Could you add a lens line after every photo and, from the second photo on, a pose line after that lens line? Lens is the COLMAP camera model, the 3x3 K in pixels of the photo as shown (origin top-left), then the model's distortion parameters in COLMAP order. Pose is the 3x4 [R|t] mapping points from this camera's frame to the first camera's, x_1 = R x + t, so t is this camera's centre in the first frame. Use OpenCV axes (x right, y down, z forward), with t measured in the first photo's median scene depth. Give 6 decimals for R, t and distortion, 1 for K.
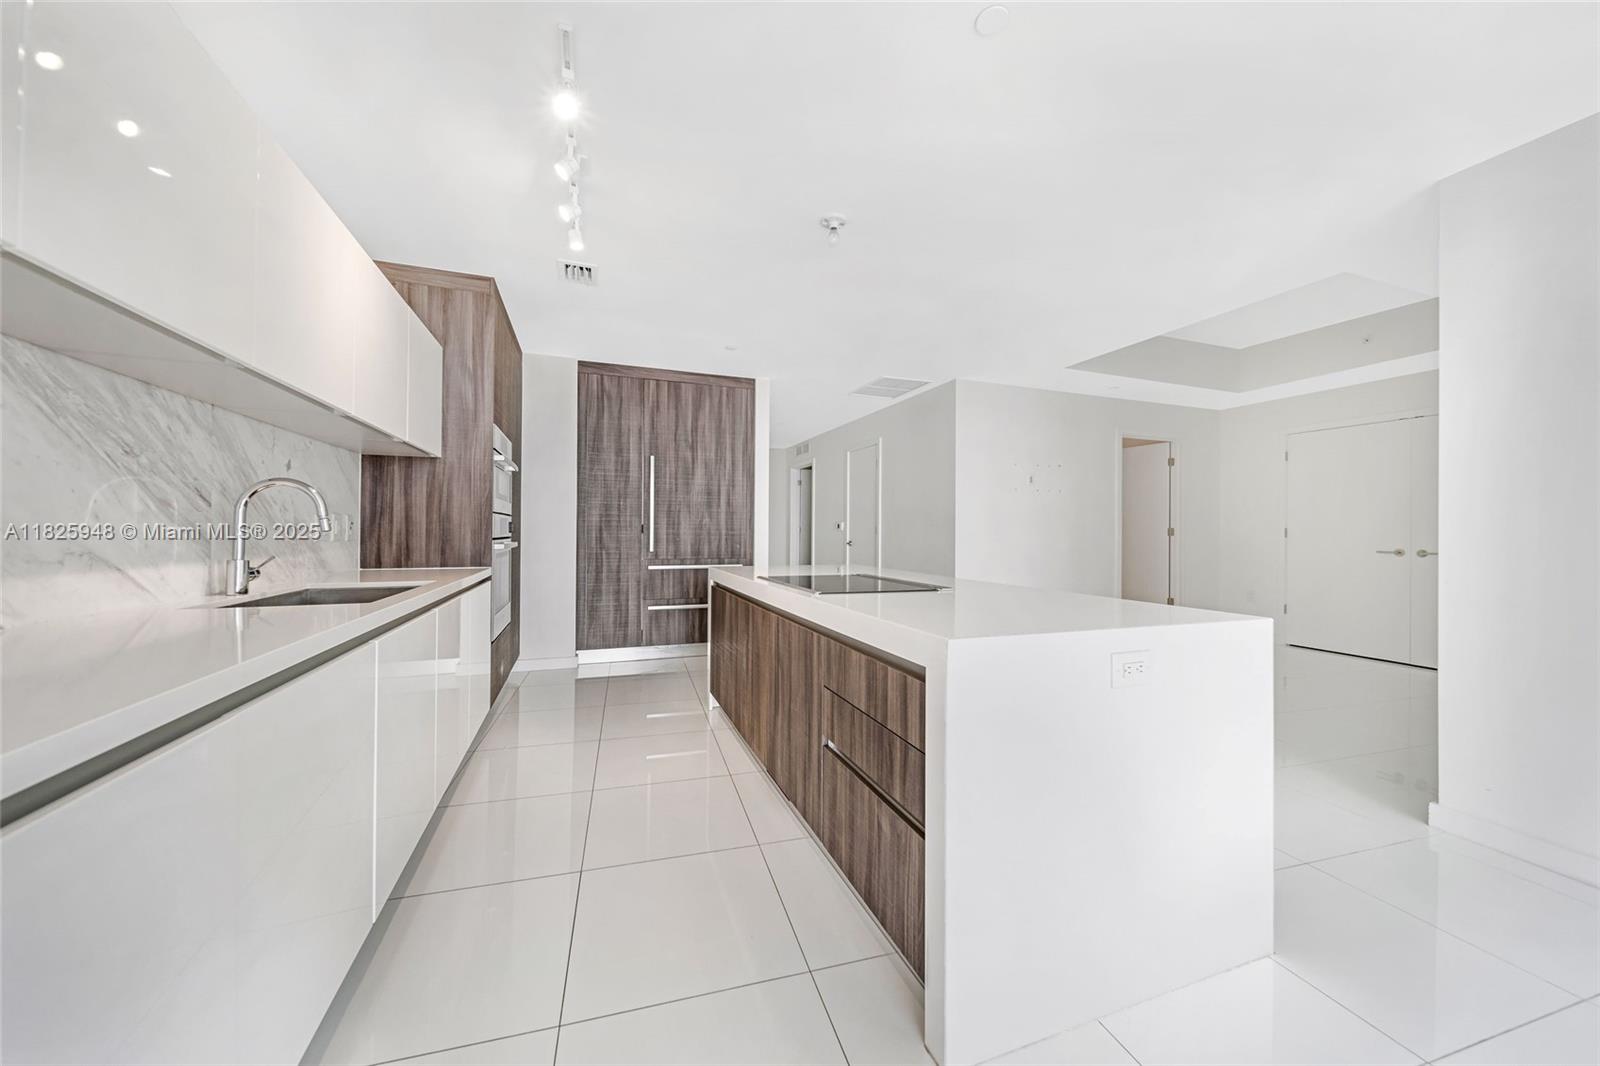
lens RADIAL K [[553.8, 0, 792.4], [0, 553.8, 530.4], [0, 0, 1]] dist [0.001280, 0.000053]
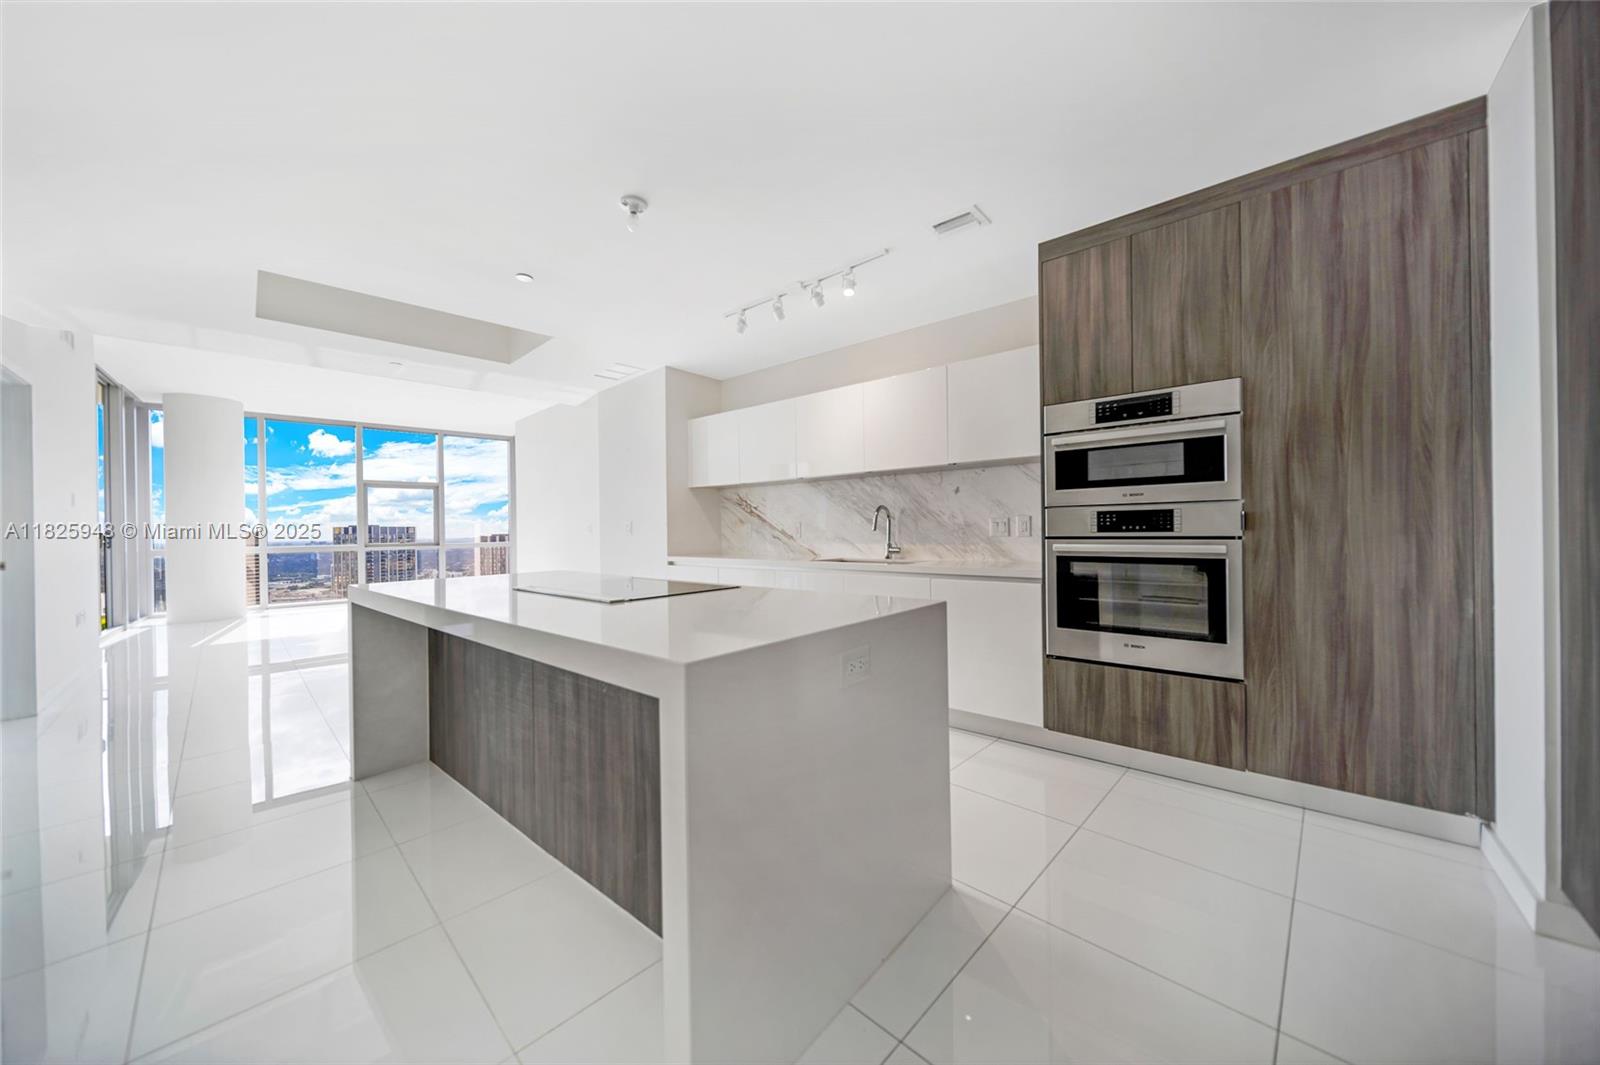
lens RADIAL K [[564.0, 0, 788.2], [0, 564.0, 531.8], [0, 0, 1]] dist [0.000783, -0.000109]
pose [[-0.872556, 0.007378, -0.488459, 0.161851], [0.009502, 0.999953, -0.001871, 0.002402], [0.488423, -0.006274, -0.872585, 1.004000]]
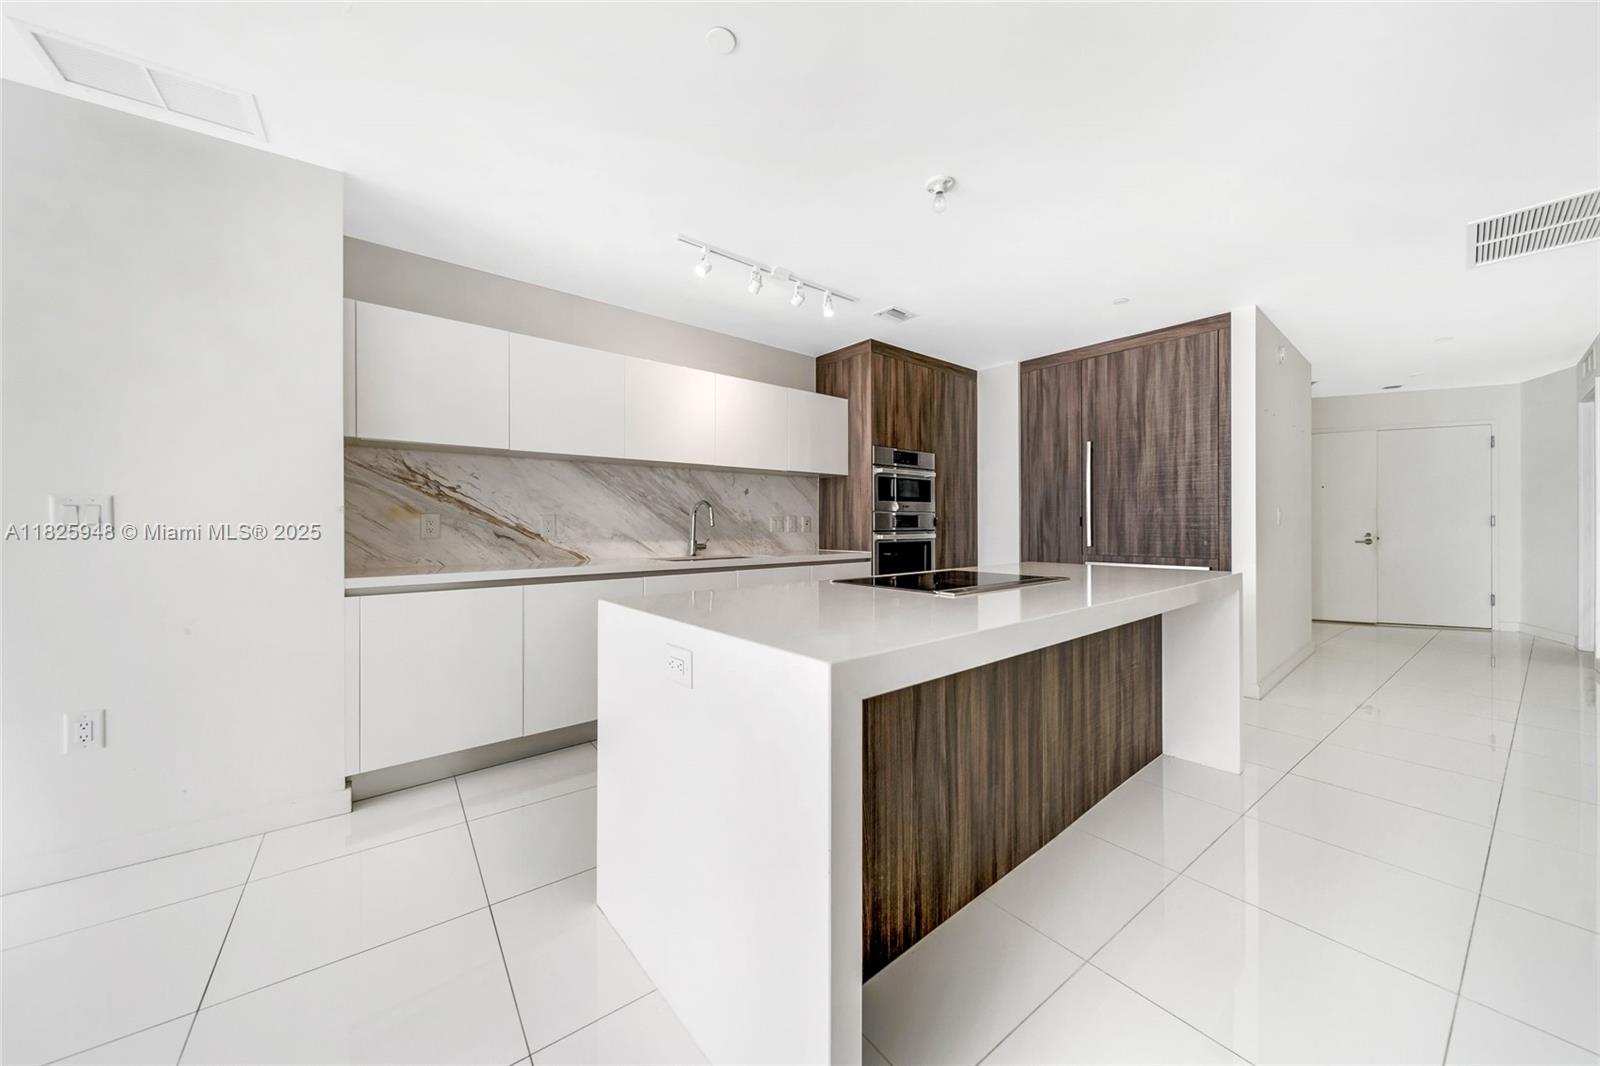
lens RADIAL K [[563.4, 0, 822.7], [0, 563.4, 524.5], [0, 0, 1]] dist [0.006923, 0.000061]
pose [[0.372920, -0.006714, -0.927839, 0.437517], [0.008567, 0.999956, -0.003792, 0.002054], [0.927824, -0.006535, 0.372962, 0.238003]]
